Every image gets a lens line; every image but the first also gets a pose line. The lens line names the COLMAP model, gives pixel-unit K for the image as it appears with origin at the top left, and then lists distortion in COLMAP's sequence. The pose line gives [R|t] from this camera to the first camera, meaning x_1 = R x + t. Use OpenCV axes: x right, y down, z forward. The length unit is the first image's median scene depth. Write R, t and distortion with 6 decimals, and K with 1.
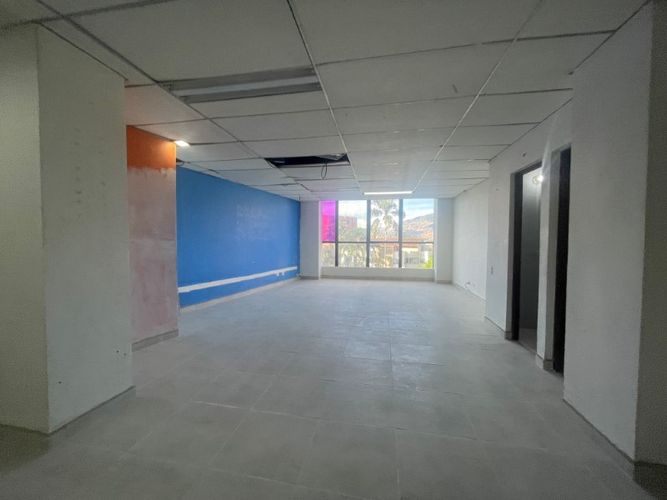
lens RADIAL K [[269.5, 0, 331.4], [0, 269.5, 250.4], [0, 0, 1]] dist [-0.000192, 0.000295]
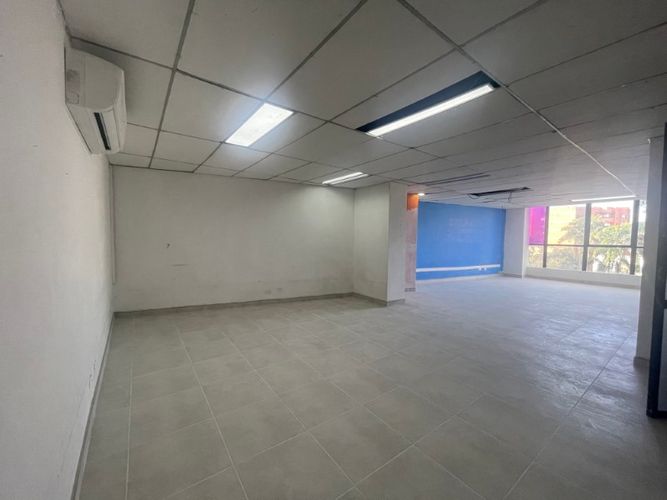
lens RADIAL K [[269.5, 0, 331.4], [0, 269.5, 250.4], [0, 0, 1]] dist [-0.000192, 0.000295]
pose [[0.730723, 0.038406, -0.681593, 0.138152], [-0.034584, 0.999217, 0.019227, -0.000202], [0.681798, 0.009523, 0.731479, -0.376583]]
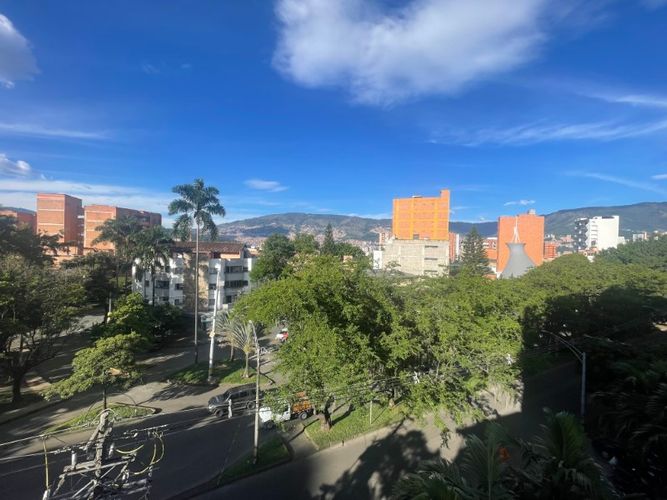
lens RADIAL K [[269.5, 0, 331.4], [0, 269.5, 250.4], [0, 0, 1]] dist [-0.000192, 0.000295]
pose [[0.797239, 0.009990, 0.603582, 0.254396], [-0.000372, 0.999871, -0.016057, -0.065379], [-0.603664, 0.012577, 0.797140, 1.061578]]
